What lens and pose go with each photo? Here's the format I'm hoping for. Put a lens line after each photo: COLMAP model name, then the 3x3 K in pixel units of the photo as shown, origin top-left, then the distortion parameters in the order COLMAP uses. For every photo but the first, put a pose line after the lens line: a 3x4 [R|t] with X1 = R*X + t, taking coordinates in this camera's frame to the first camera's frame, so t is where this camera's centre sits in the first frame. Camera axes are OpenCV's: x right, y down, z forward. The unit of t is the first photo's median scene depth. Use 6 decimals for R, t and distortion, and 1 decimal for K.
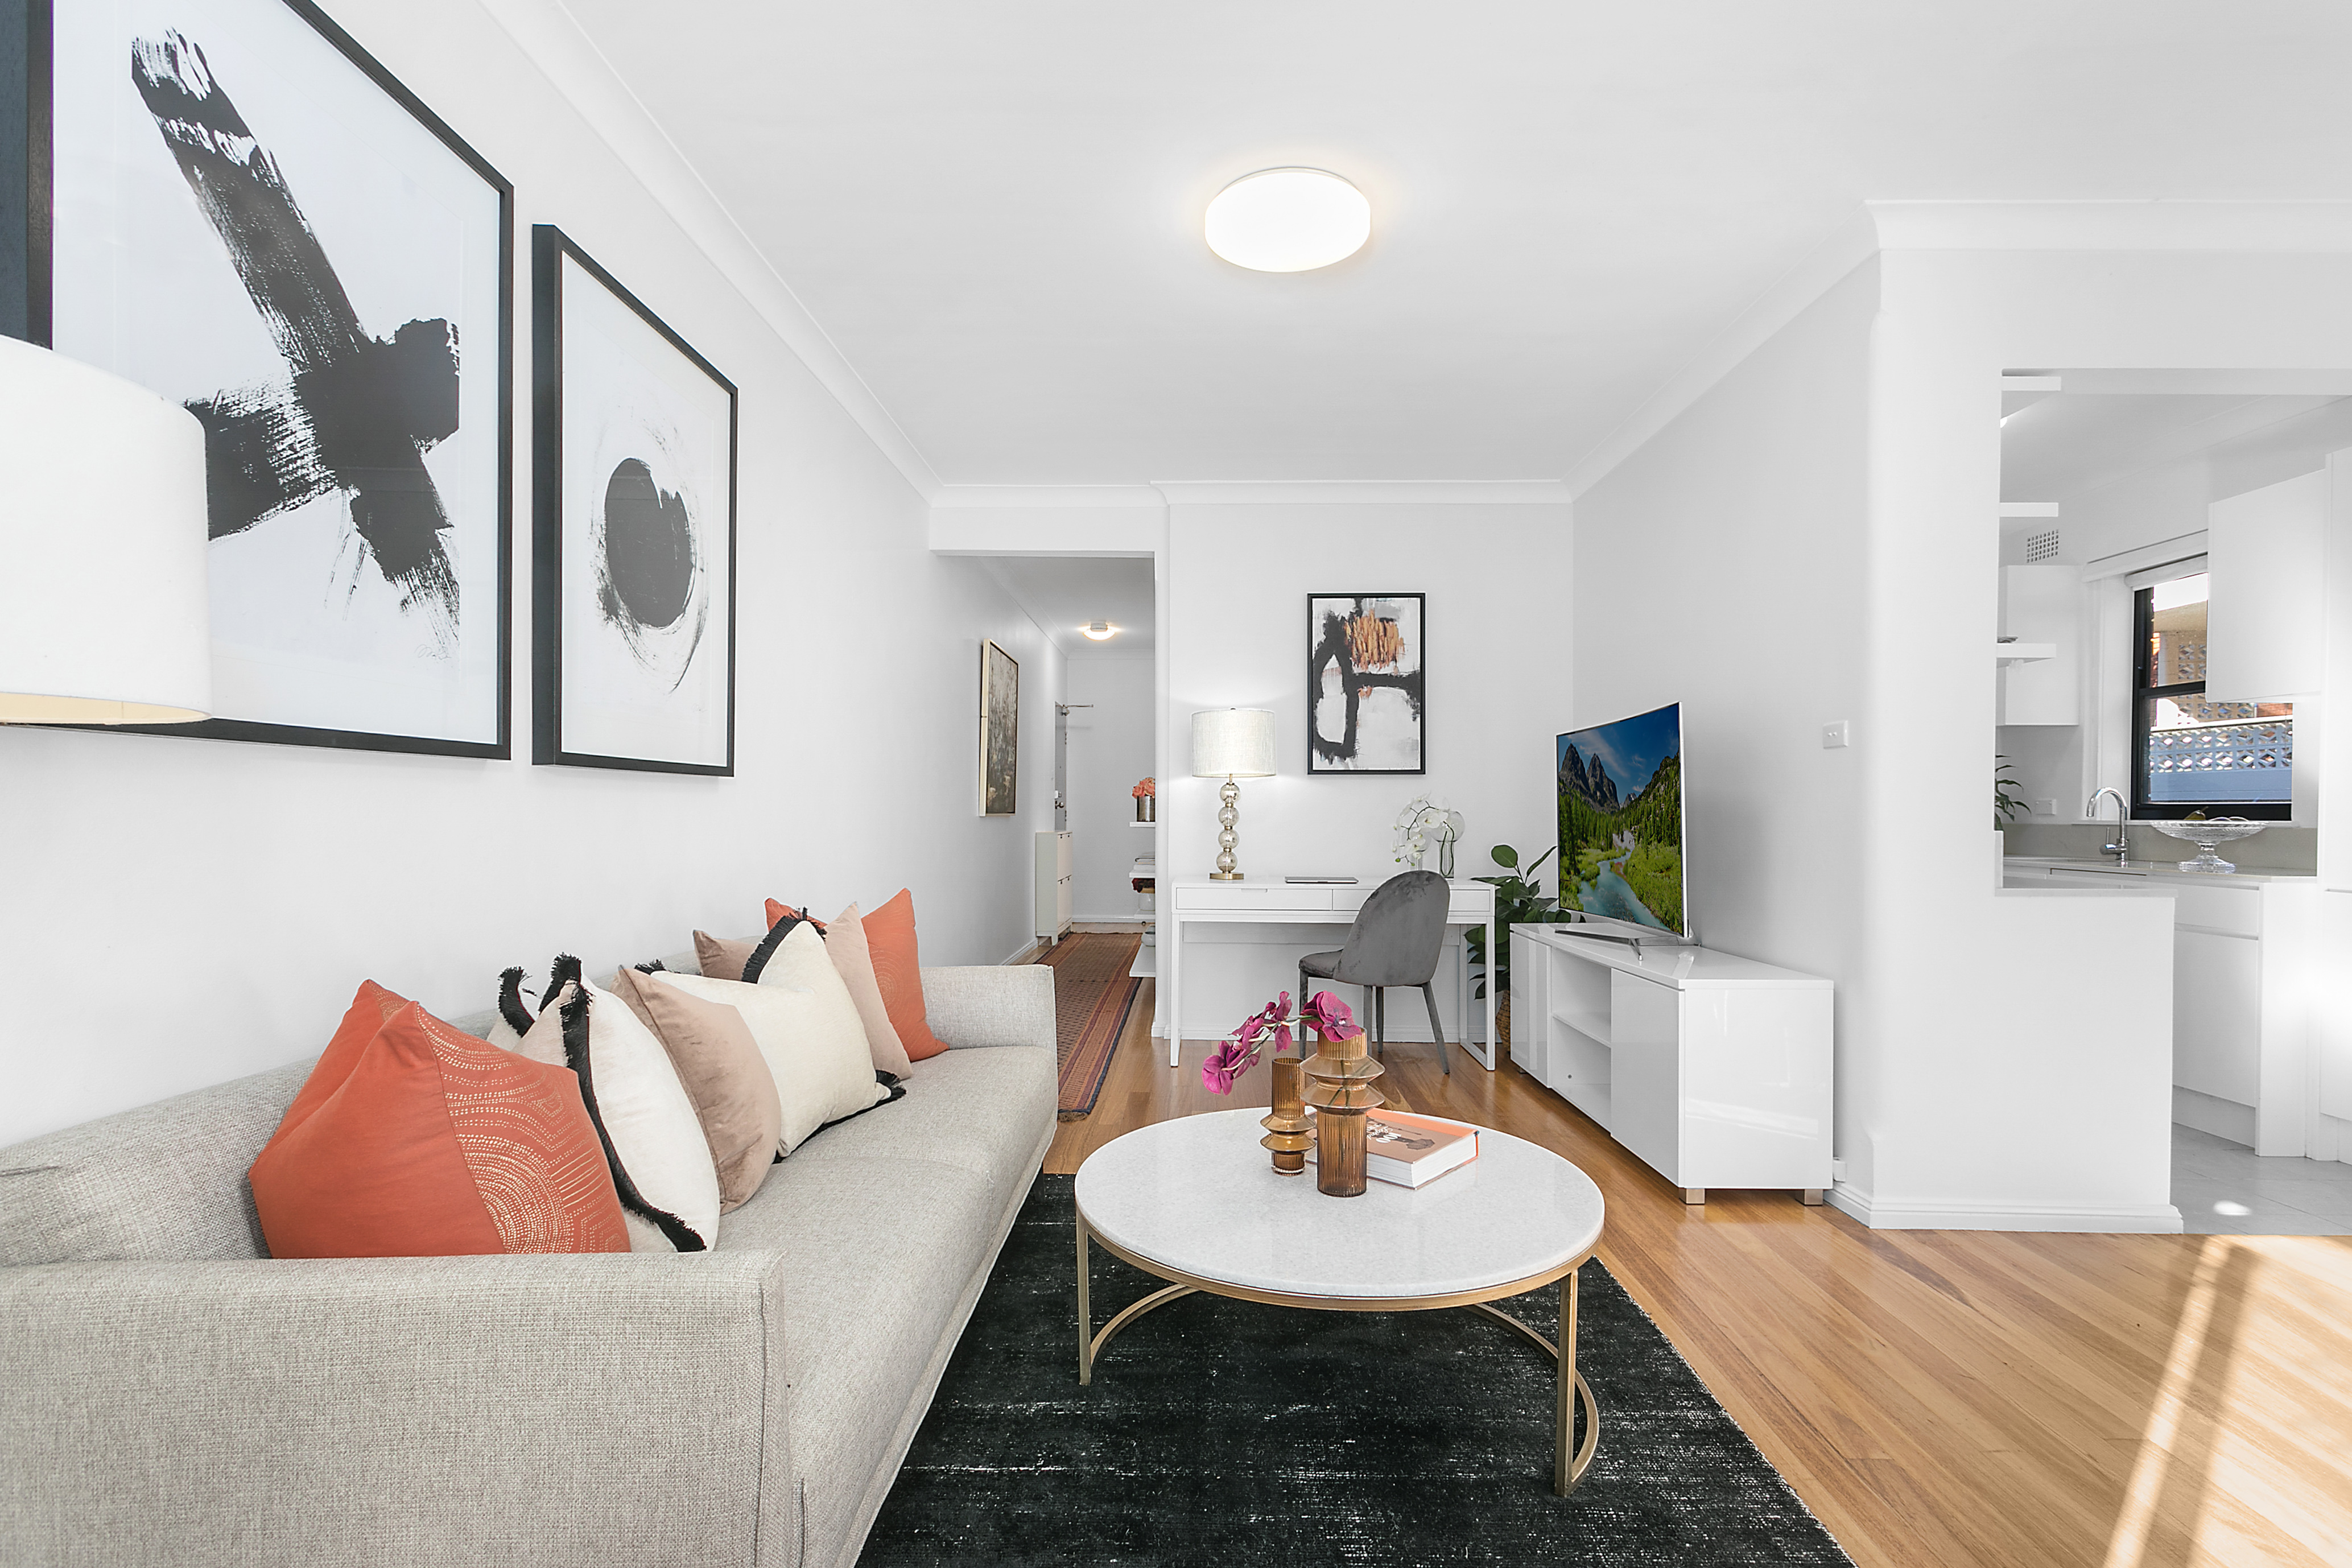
lens RADIAL K [[1132.2, 0, 1180.6], [0, 1132.2, 793.9], [0, 0, 1]] dist [0.002569, 0.000508]
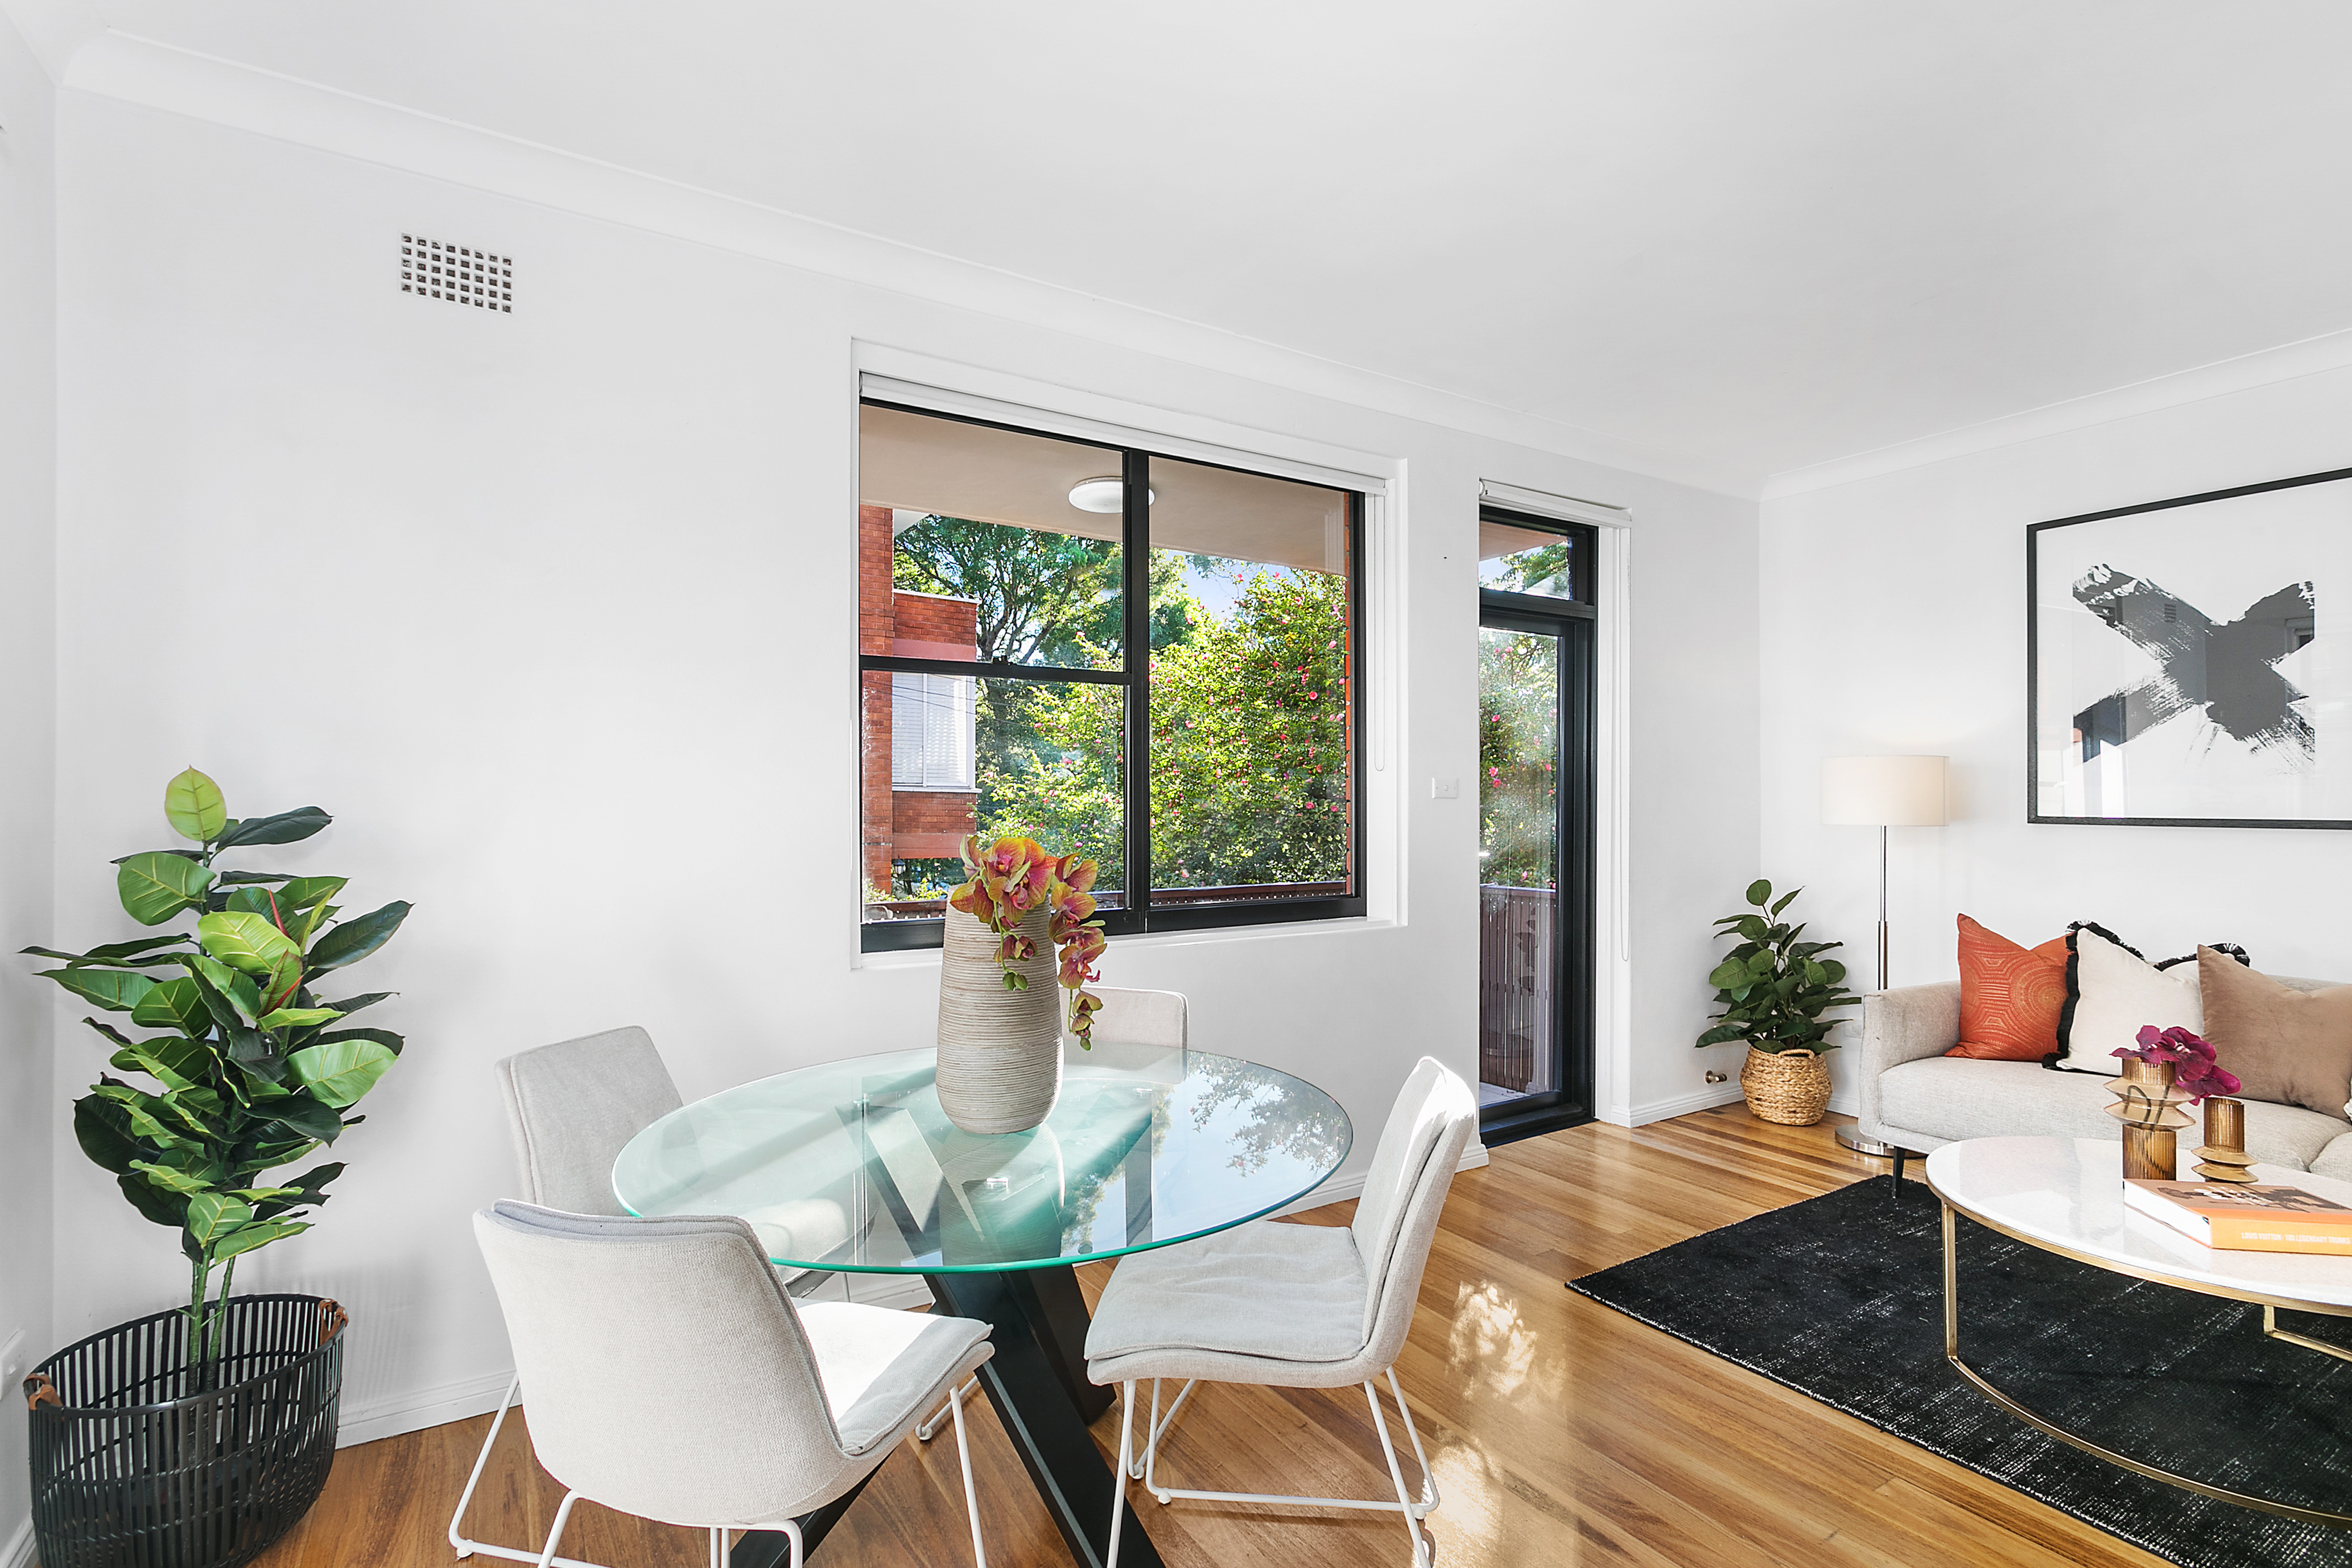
lens RADIAL K [[1132.2, 0, 1176.8], [0, 1132.2, 805.9], [0, 0, 1]] dist [0.002569, 0.000508]
pose [[-0.853547, -0.006469, -0.520976, 1.942138], [-0.004359, 0.999977, -0.005275, -0.056827], [0.520997, -0.002231, -0.853555, 1.754235]]
